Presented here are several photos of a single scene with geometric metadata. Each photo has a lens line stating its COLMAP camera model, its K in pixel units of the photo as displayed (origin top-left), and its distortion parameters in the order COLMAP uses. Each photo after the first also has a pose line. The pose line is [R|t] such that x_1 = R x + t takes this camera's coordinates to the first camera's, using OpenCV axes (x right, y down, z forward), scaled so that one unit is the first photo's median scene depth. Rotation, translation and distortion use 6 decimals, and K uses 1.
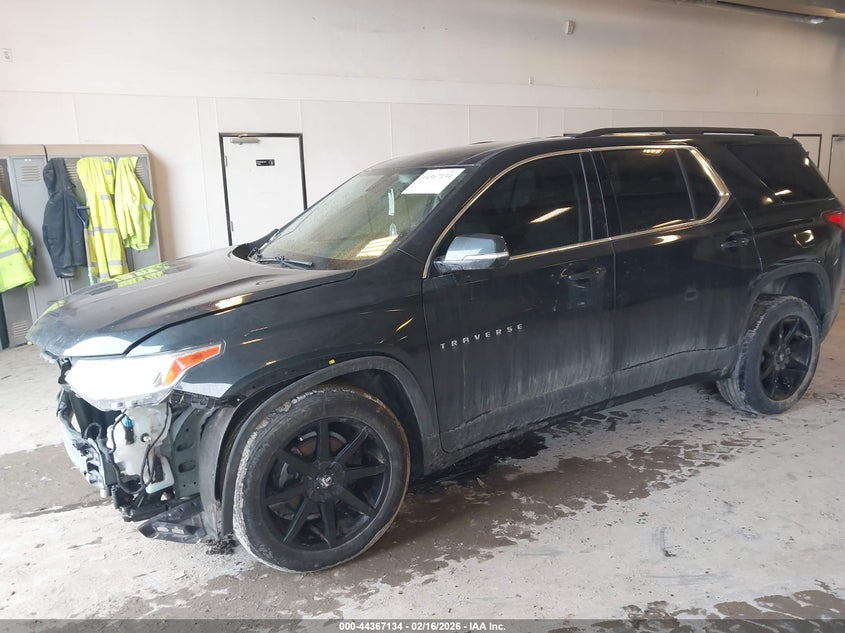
lens RADIAL K [[656.0, 0, 426.9], [0, 656.0, 316.1], [0, 0, 1]] dist [0.003204, 0.009295]
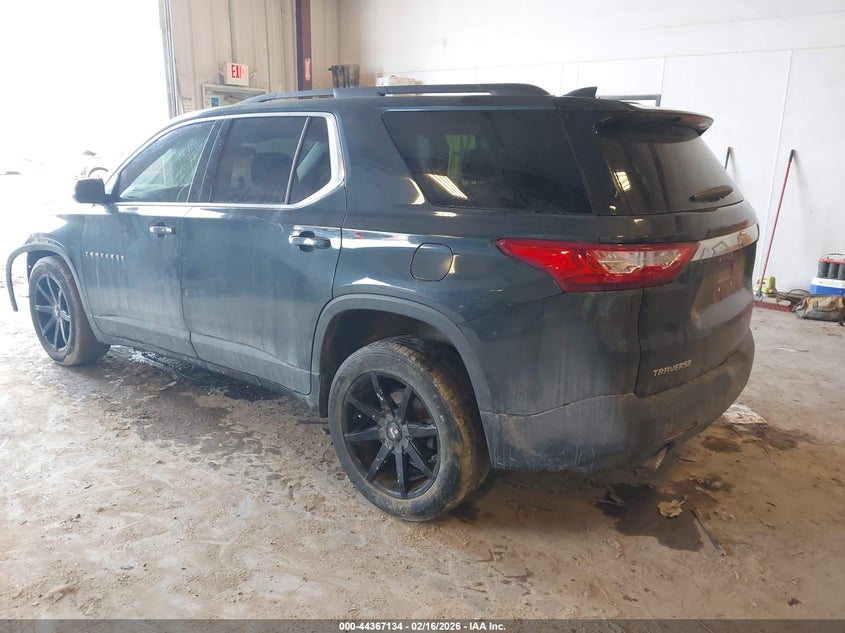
lens RADIAL K [[670.5, 0, 424.7], [0, 670.5, 334.3], [0, 0, 1]] dist [0.114890, 0.001726]
pose [[0.349051, 0.289512, -0.891261, 1.362989], [-0.231733, 0.948209, 0.217255, -0.231277], [0.908000, 0.130701, 0.398063, 0.886089]]
